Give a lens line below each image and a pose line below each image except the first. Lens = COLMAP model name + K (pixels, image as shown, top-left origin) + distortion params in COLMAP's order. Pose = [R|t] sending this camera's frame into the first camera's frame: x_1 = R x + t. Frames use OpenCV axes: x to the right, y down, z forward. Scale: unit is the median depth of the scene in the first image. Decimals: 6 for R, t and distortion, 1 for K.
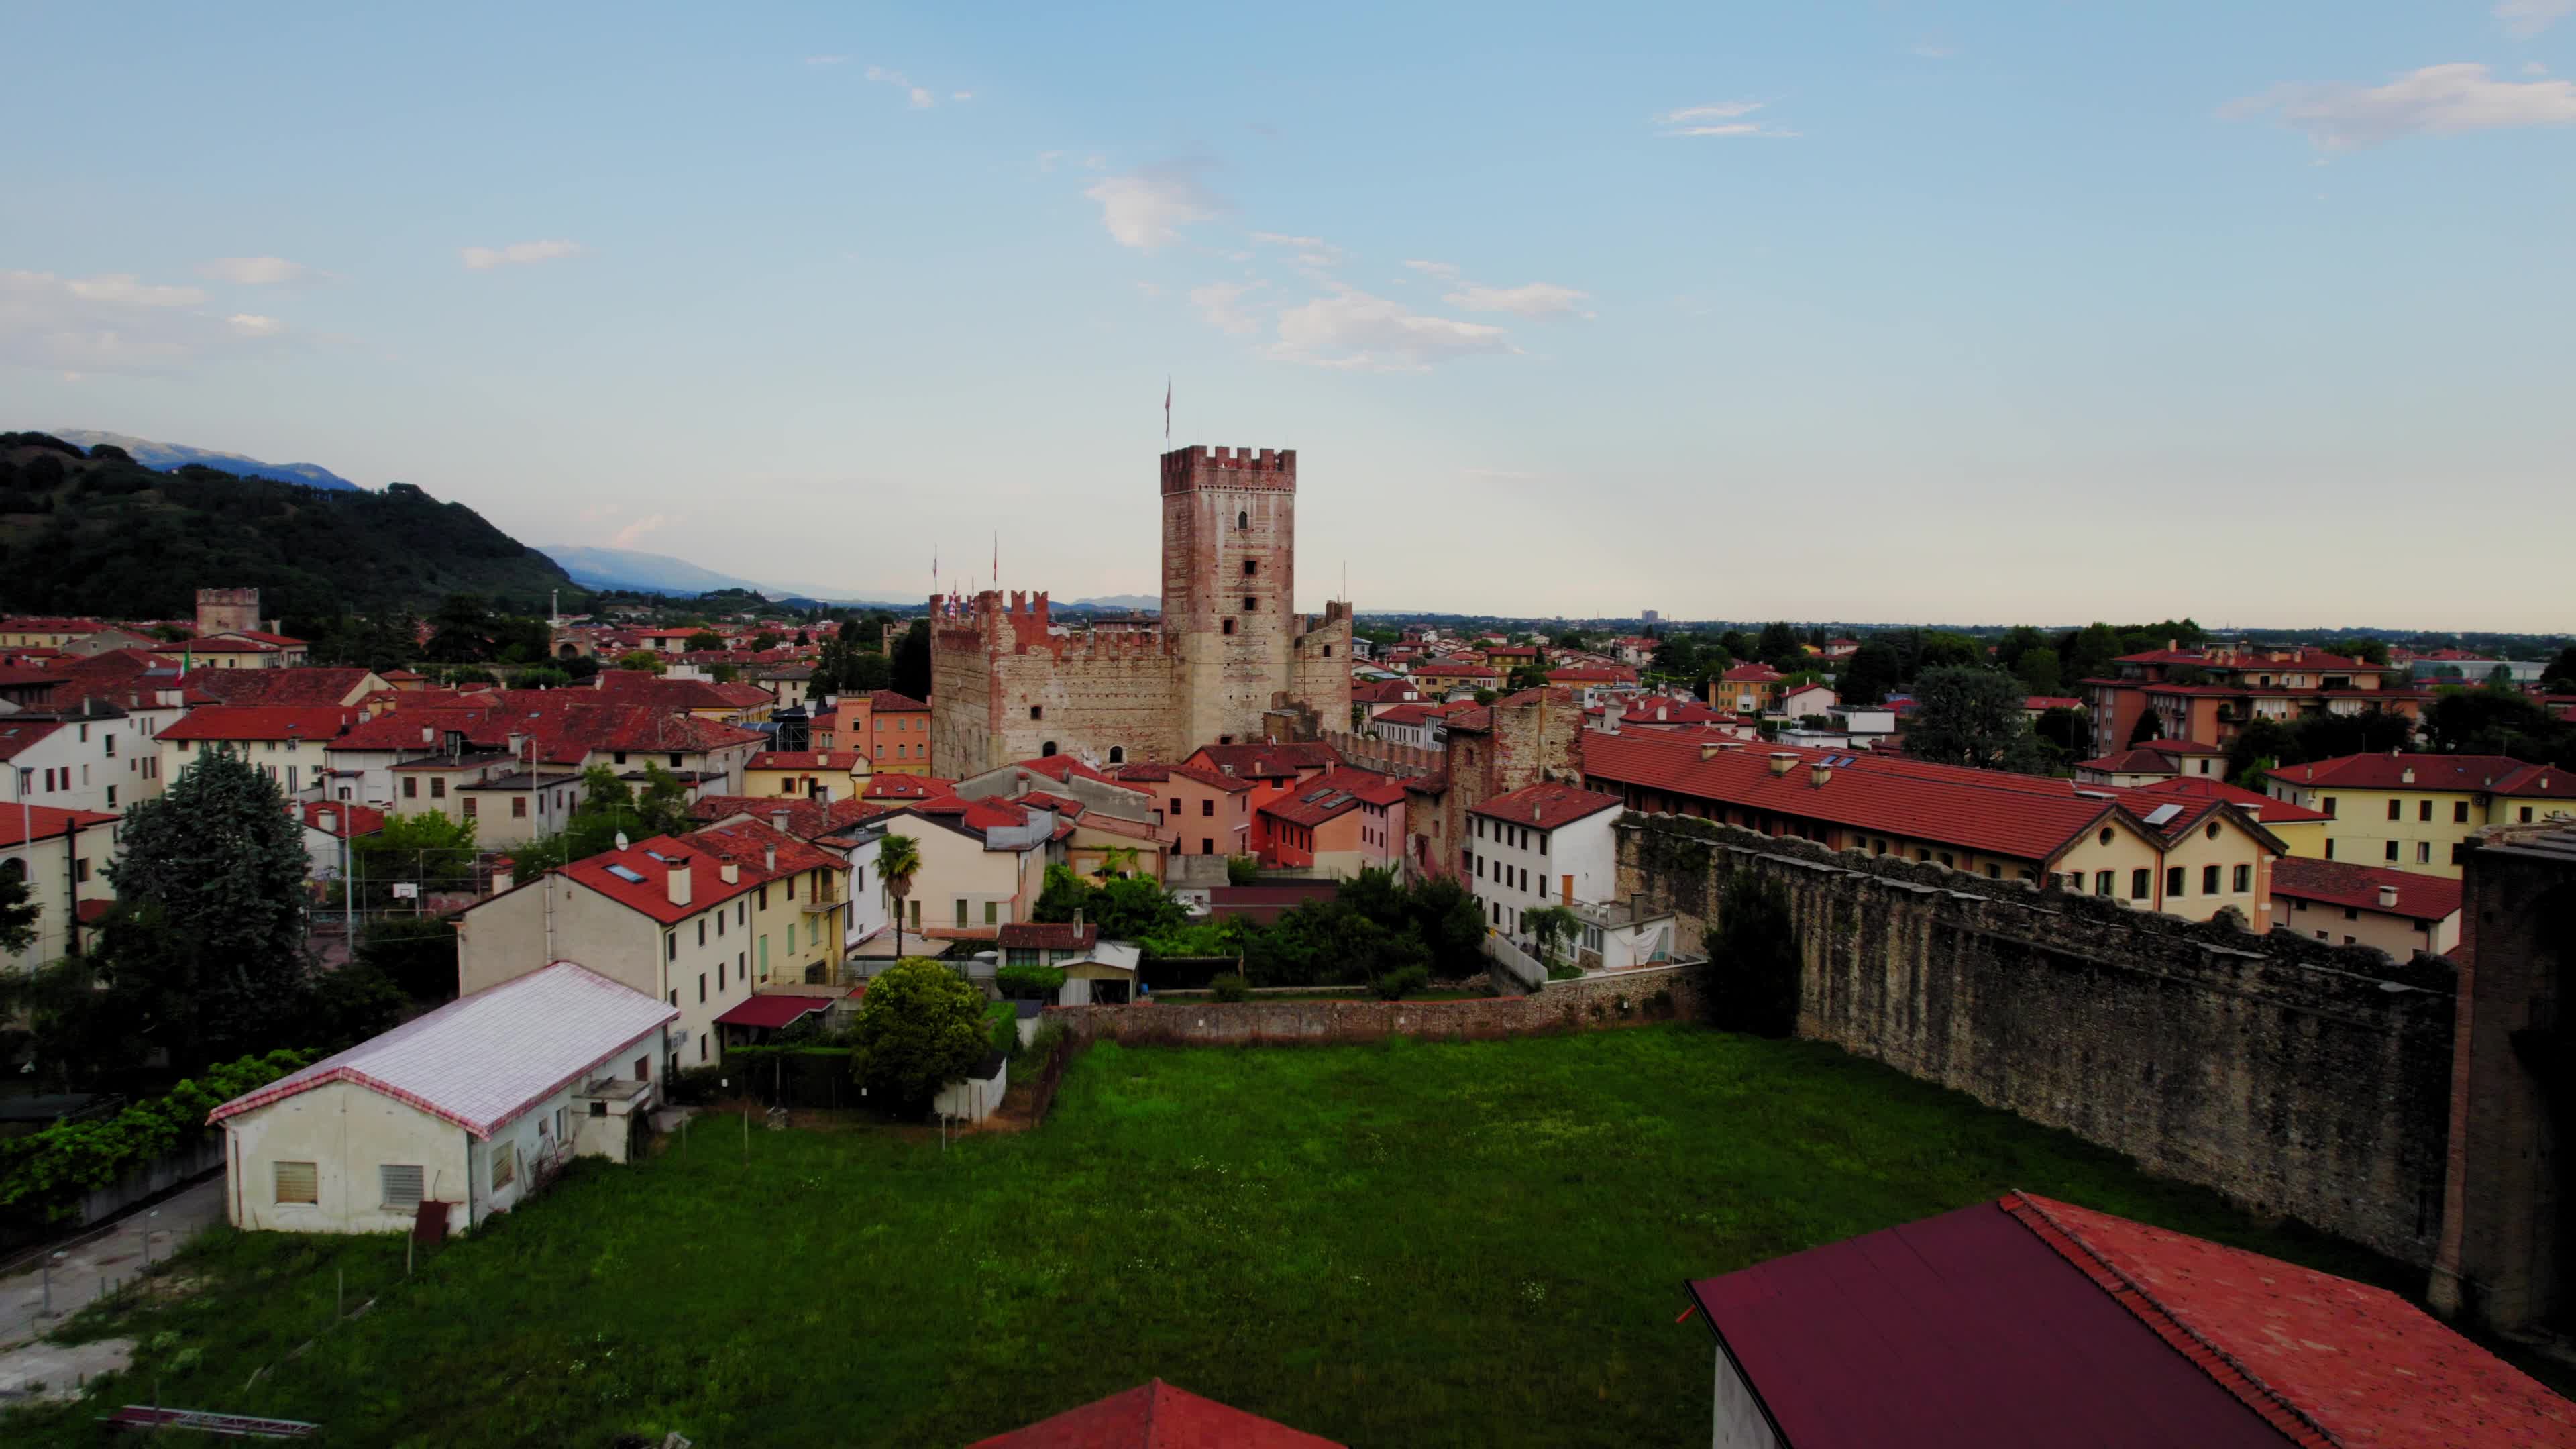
lens RADIAL K [[1669.0, 0, 1280.6], [0, 1669.0, 725.8], [0, 0, 1]] dist [-0.050400, -0.000844]
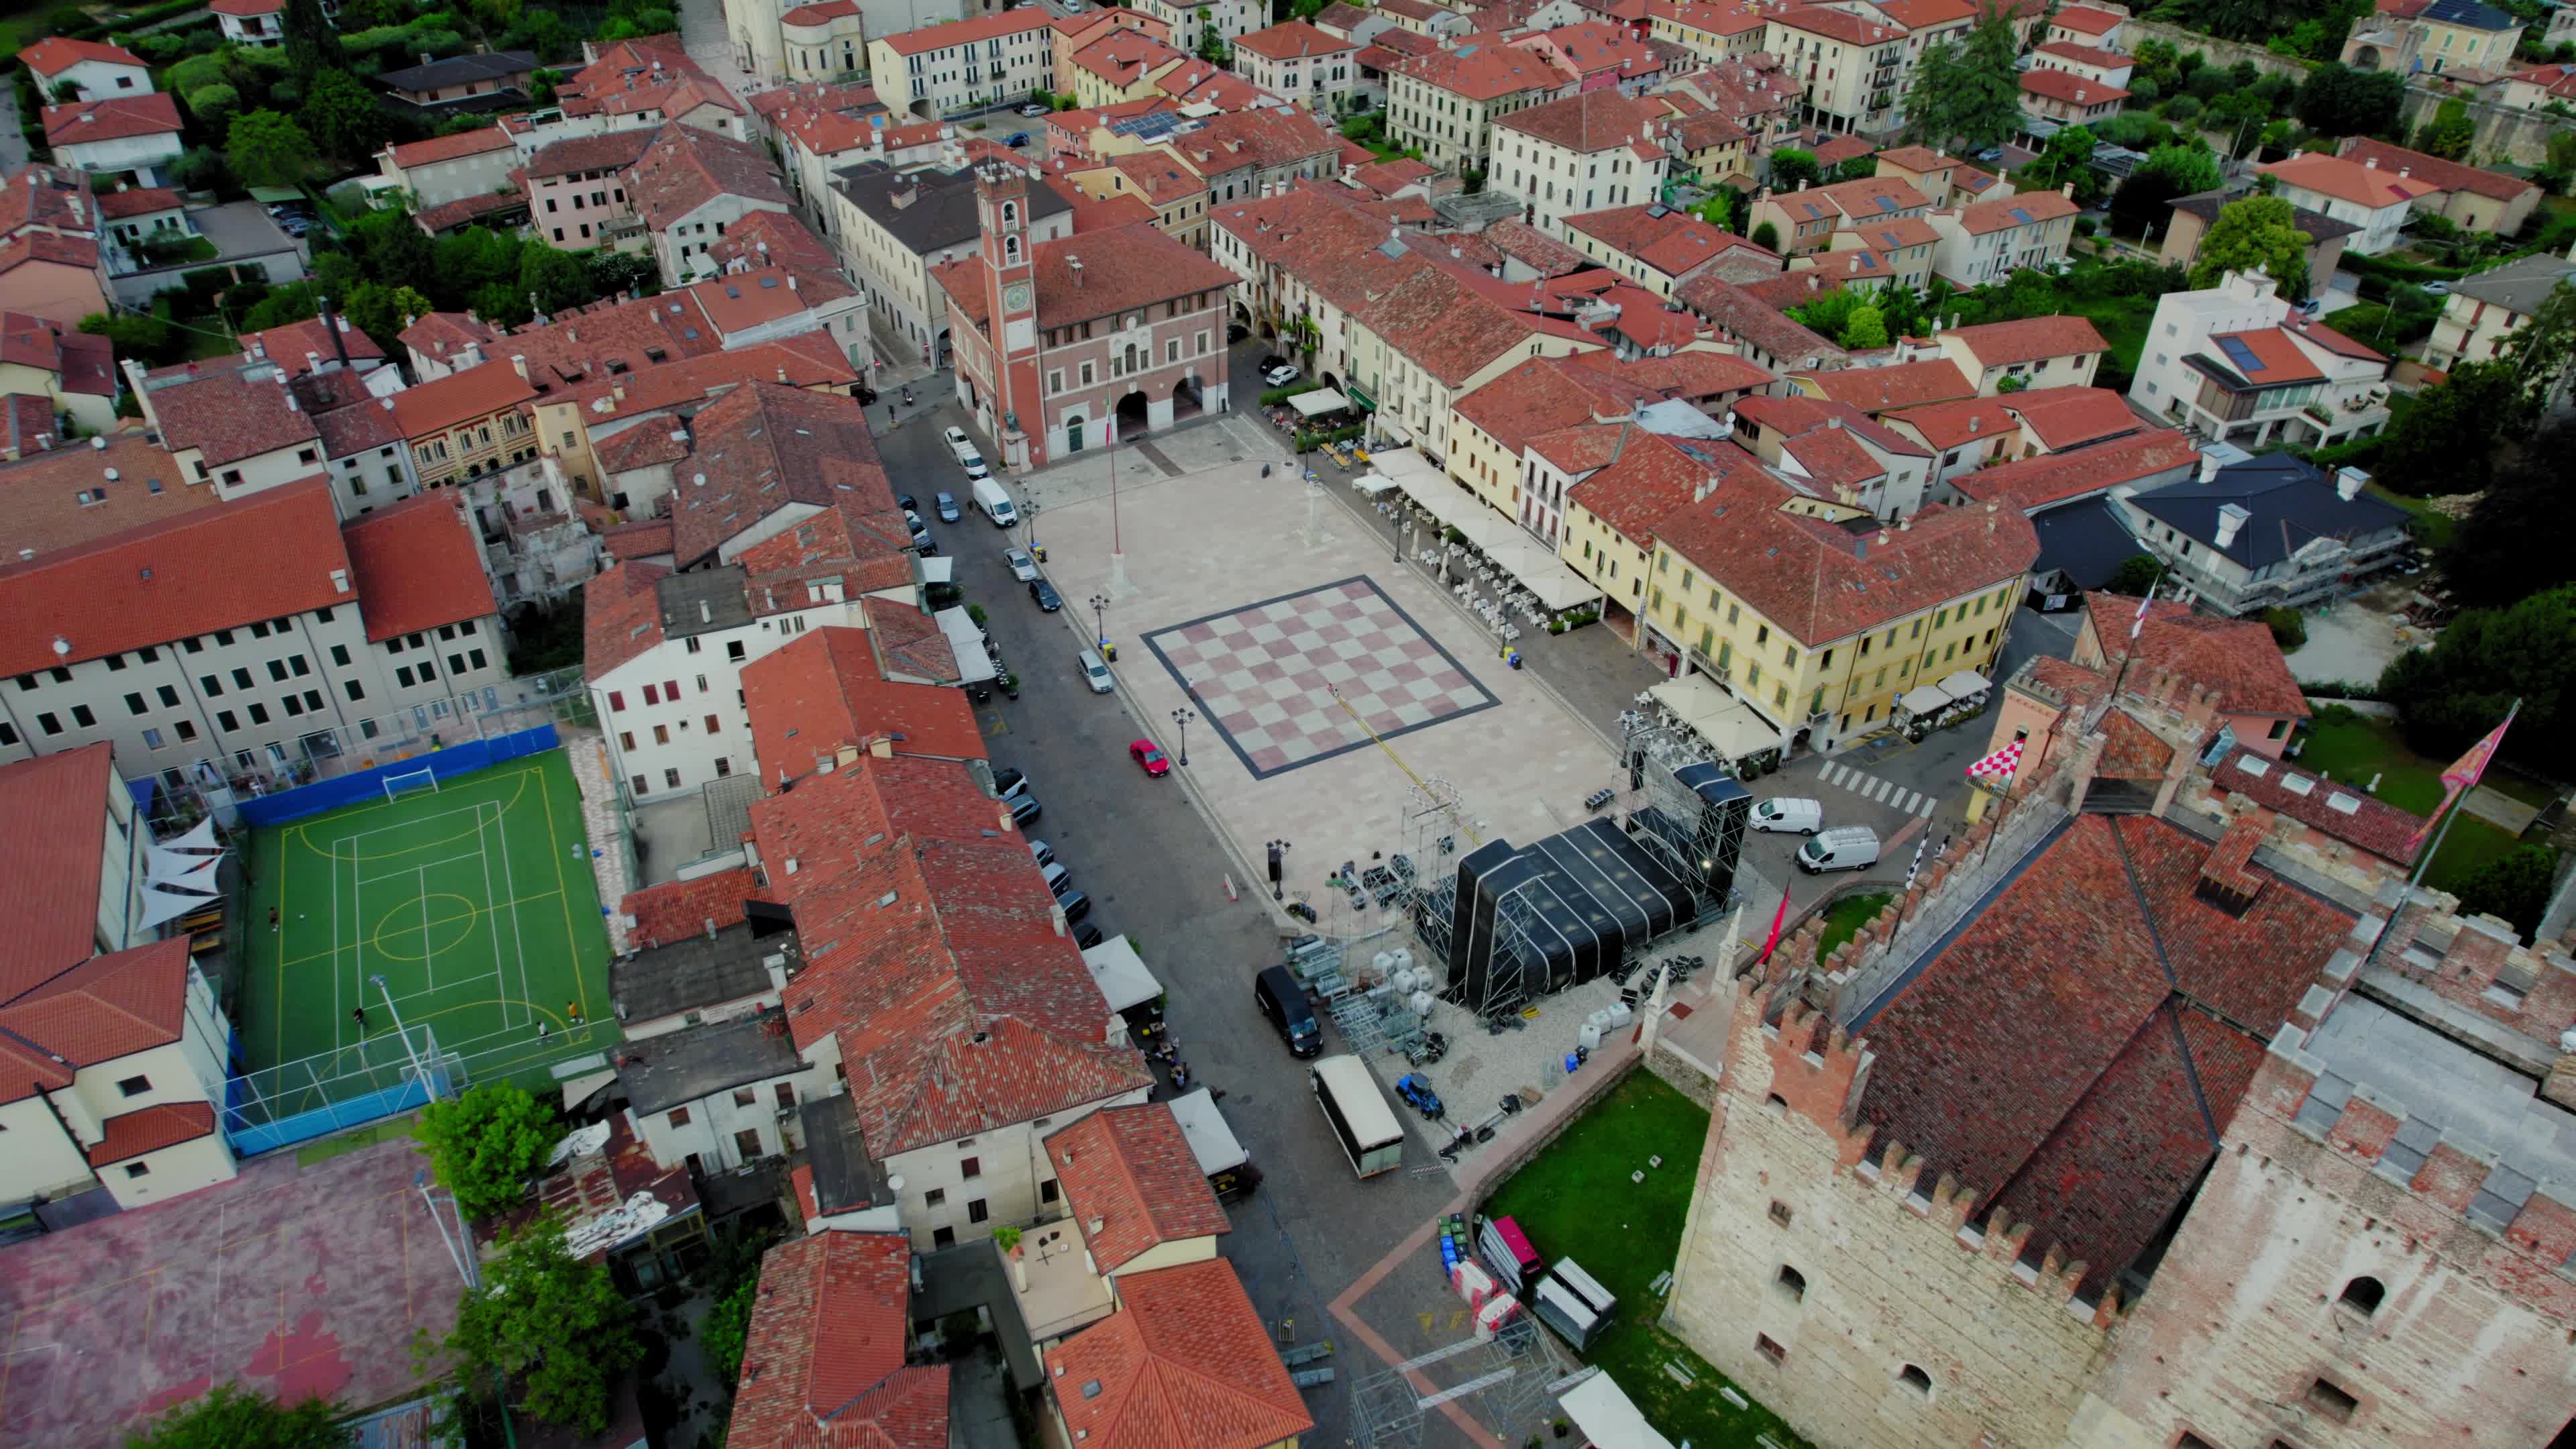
lens RADIAL K [[1667.4, 0, 1282.4], [0, 1667.4, 733.7], [0, 0, 1]] dist [-0.081845, 0.076257]
pose [[0.386863, 0.550551, -0.739751, 0.066416], [-0.069474, 0.817335, 0.571959, -0.368229], [0.919516, -0.169876, 0.354446, 0.724677]]
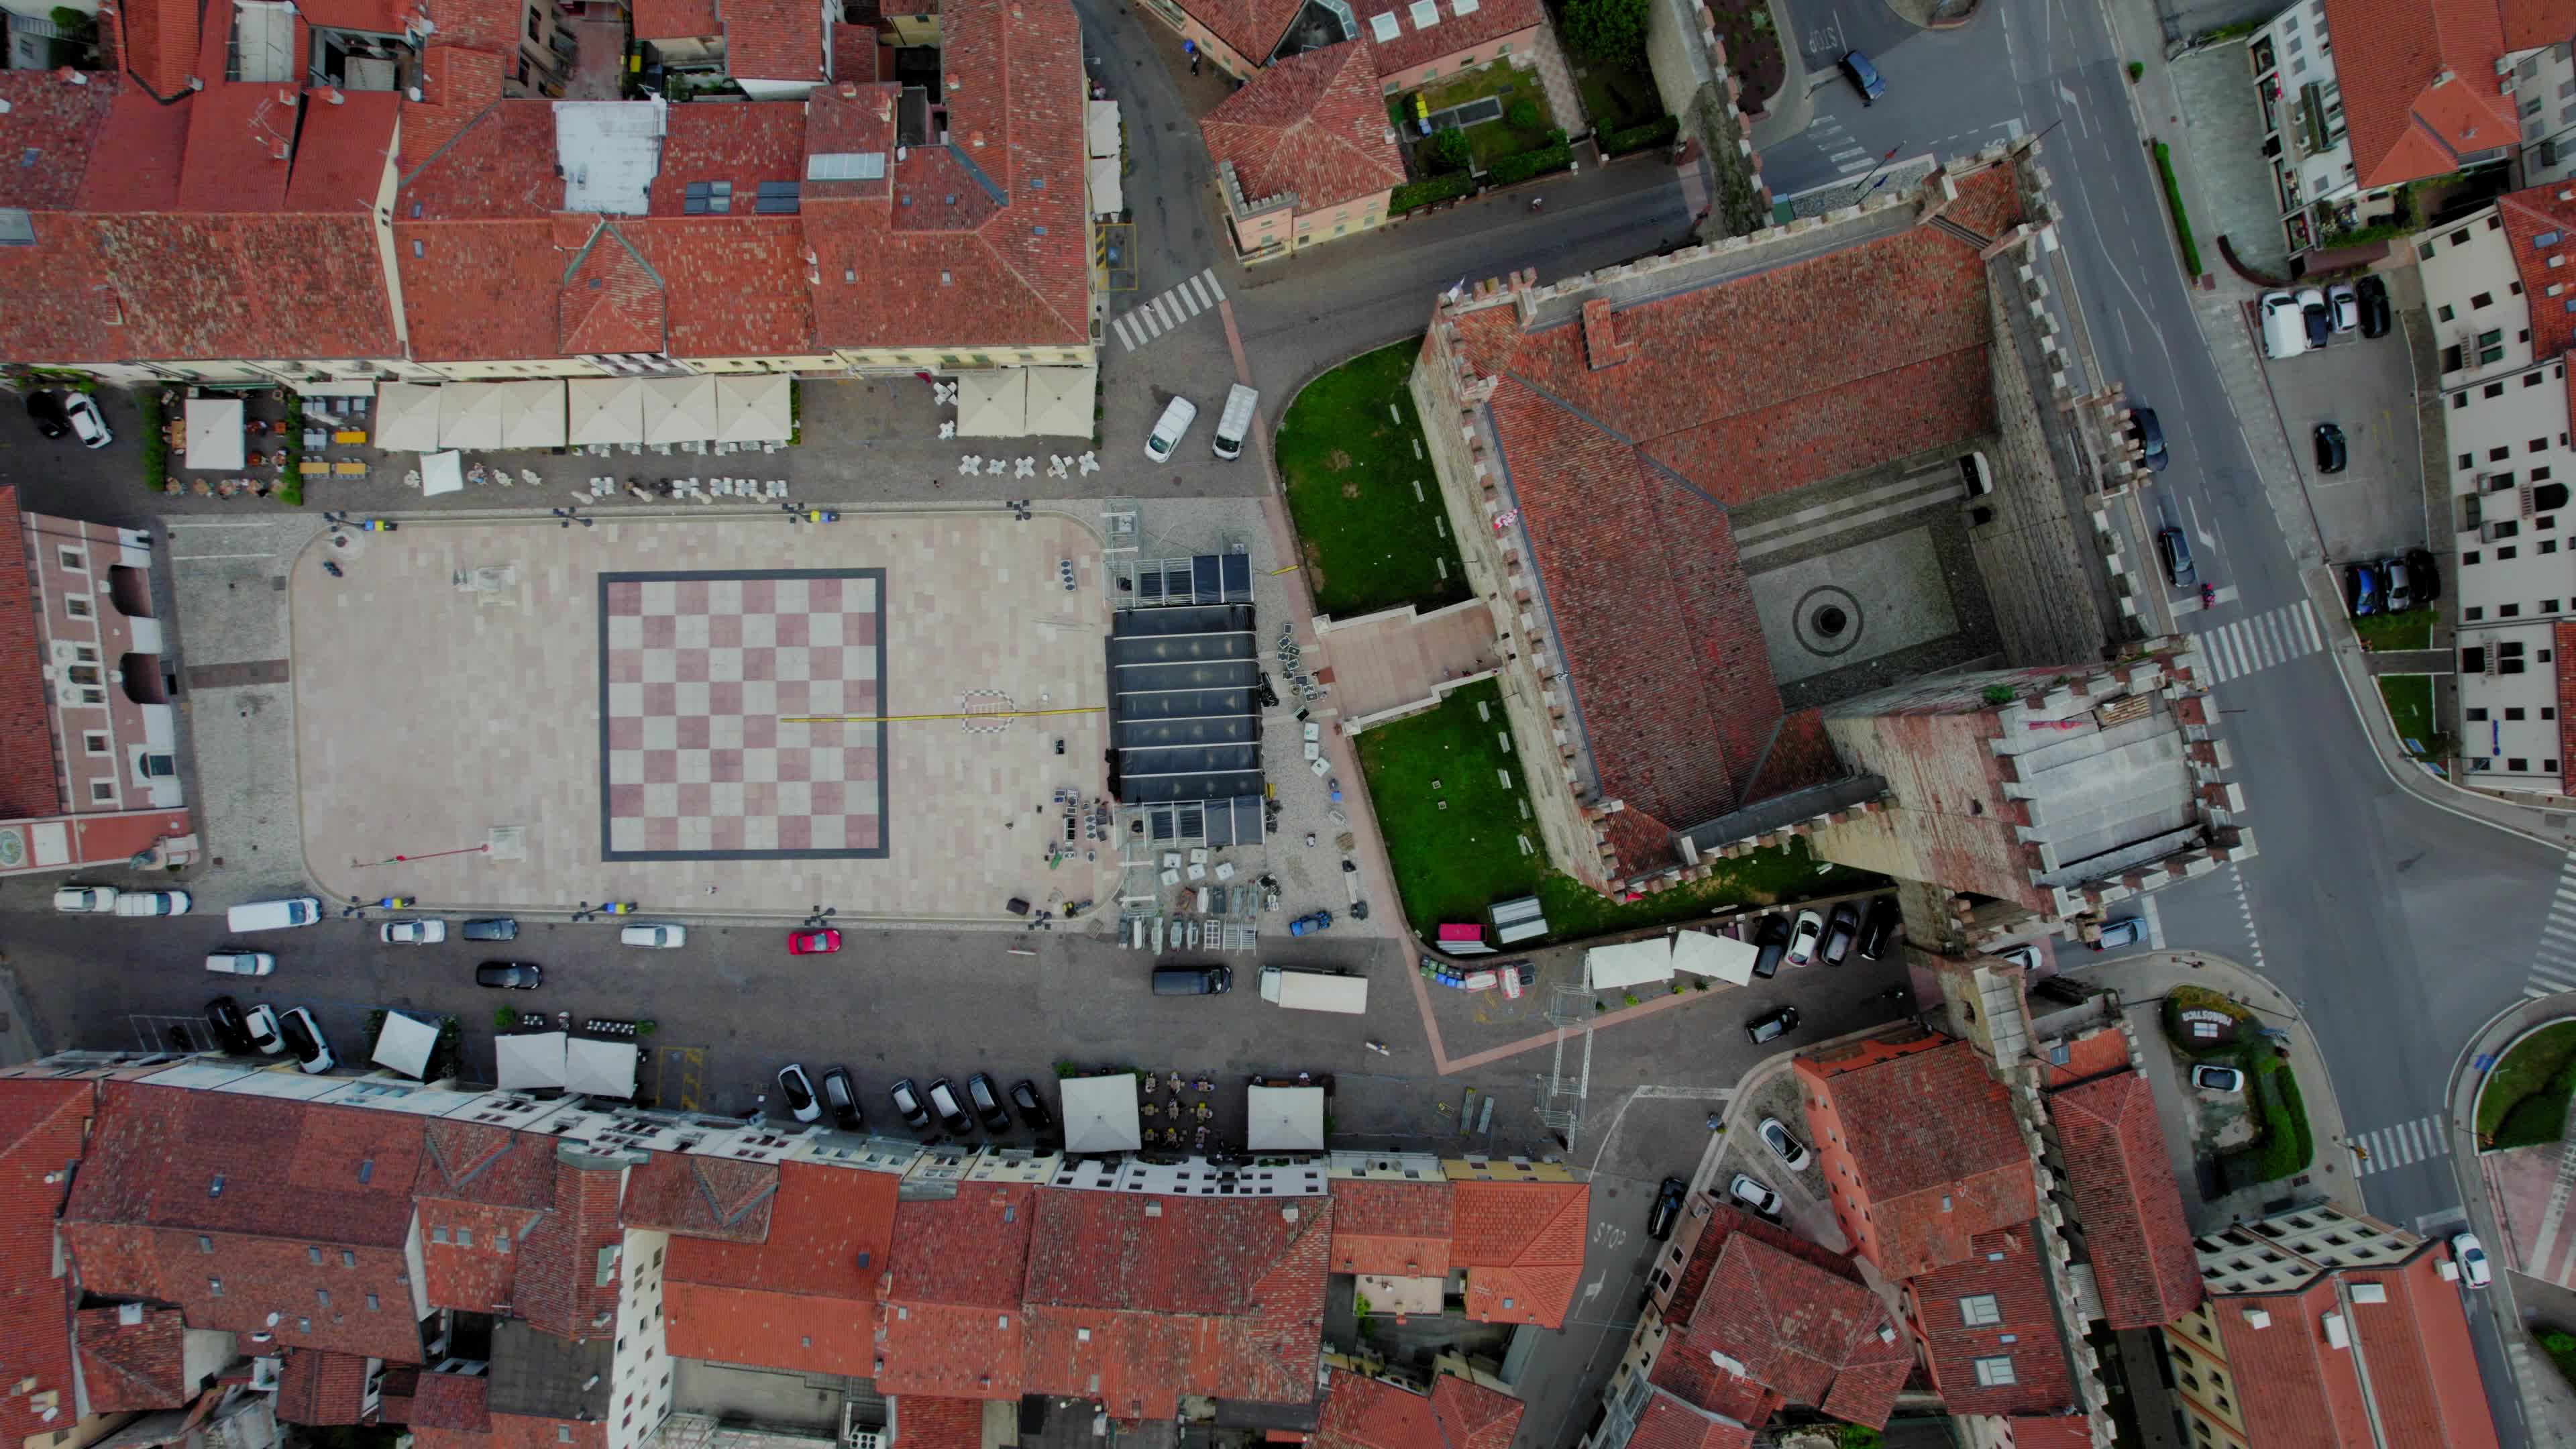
lens RADIAL K [[1667.4, 0, 1282.4], [0, 1667.4, 733.7], [0, 0, 1]] dist [-0.081845, 0.076257]
pose [[0.997349, 0.072758, -0.001206, -0.293940], [-0.003623, 0.066203, 0.997800, -0.672501], [0.072678, -0.995150, 0.066291, 0.988292]]
